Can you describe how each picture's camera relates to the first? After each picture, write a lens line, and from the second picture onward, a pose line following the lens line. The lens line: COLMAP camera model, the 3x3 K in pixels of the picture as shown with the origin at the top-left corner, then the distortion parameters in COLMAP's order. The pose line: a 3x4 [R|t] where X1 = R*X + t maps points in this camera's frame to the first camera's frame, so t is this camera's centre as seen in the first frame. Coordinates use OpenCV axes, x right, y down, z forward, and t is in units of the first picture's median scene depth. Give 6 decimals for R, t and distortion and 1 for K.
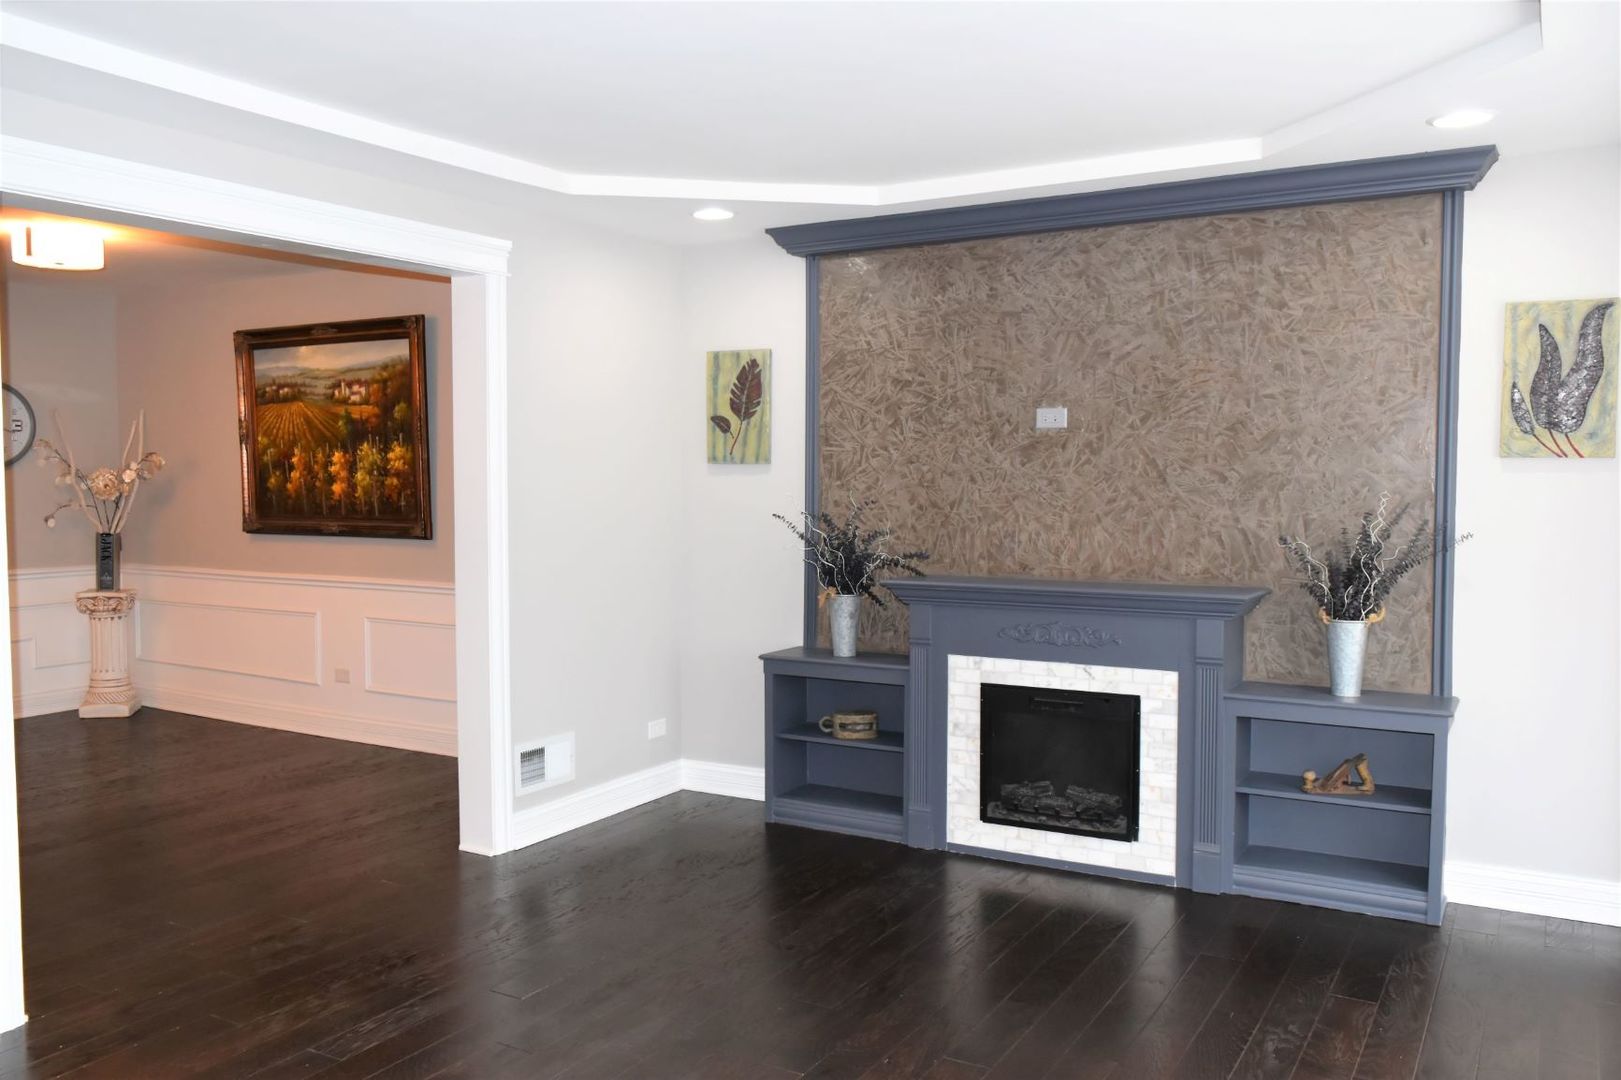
lens RADIAL K [[1305.3, 0, 812.2], [0, 1305.3, 540.0], [0, 0, 1]] dist [-0.013999, 0.029350]
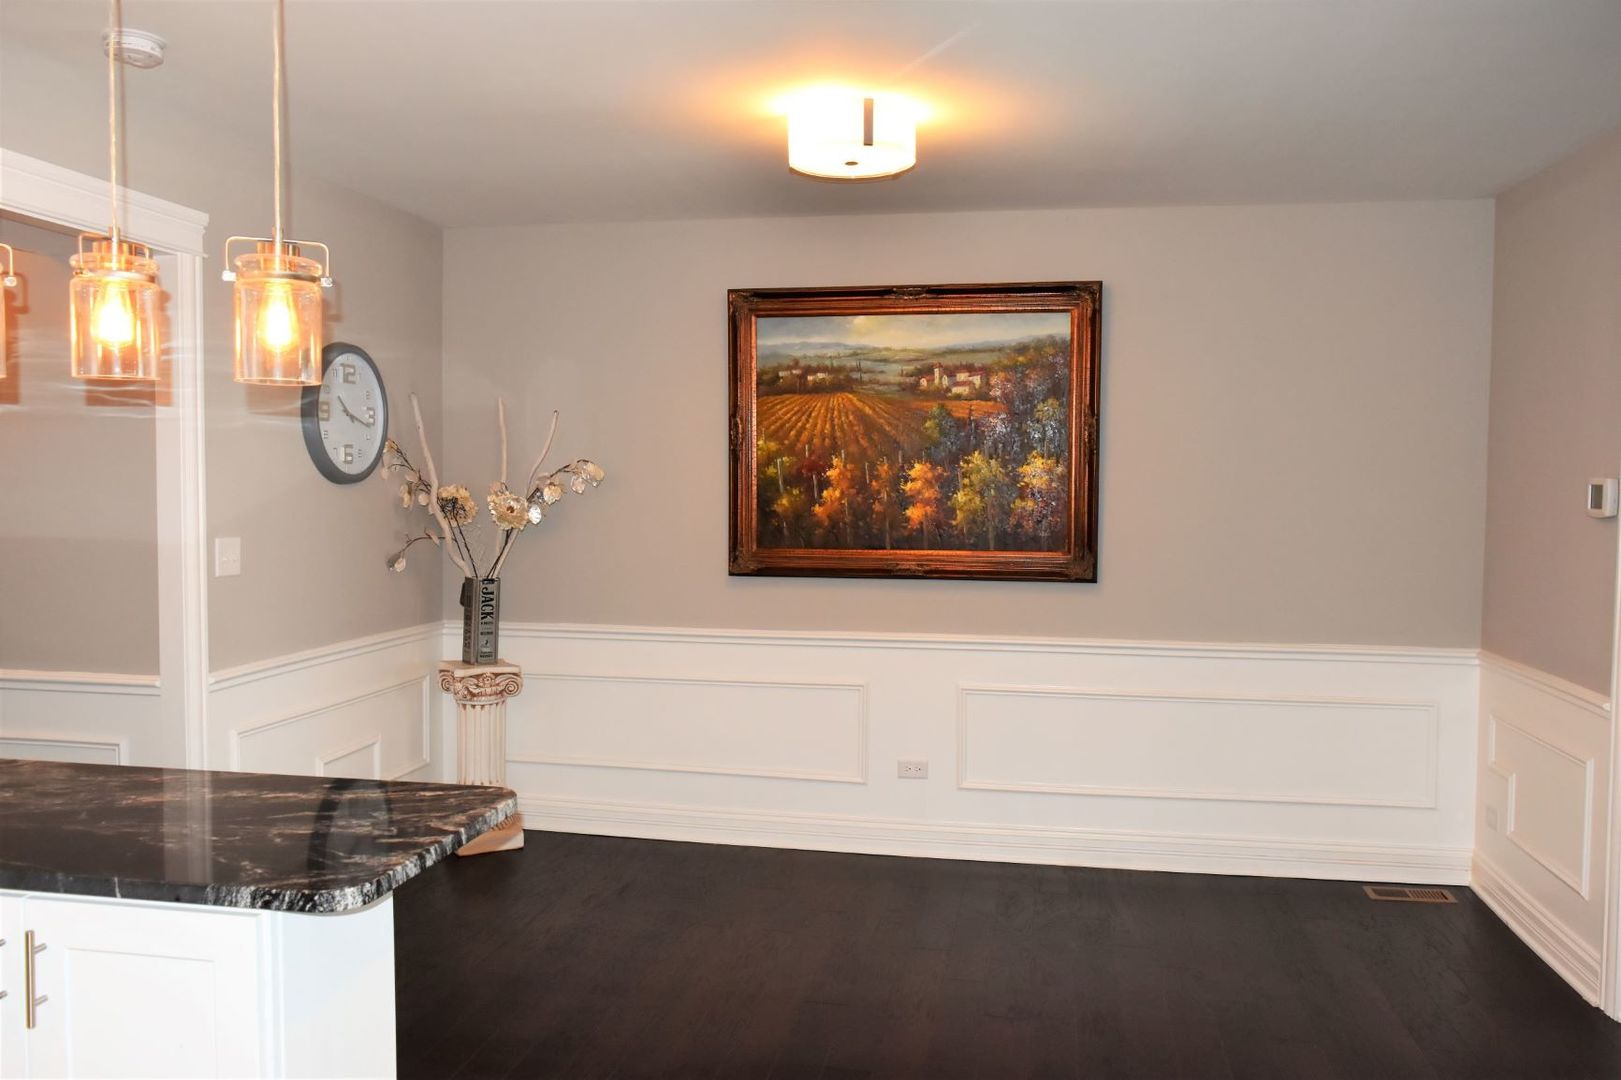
lens RADIAL K [[1305.3, 0, 808.6], [0, 1305.3, 543.5], [0, 0, 1]] dist [-0.013999, 0.029350]
pose [[0.942426, -0.006698, 0.334349, -0.658166], [0.010265, 0.999908, -0.008903, -0.016838], [-0.334258, 0.011822, 0.942407, 0.330539]]
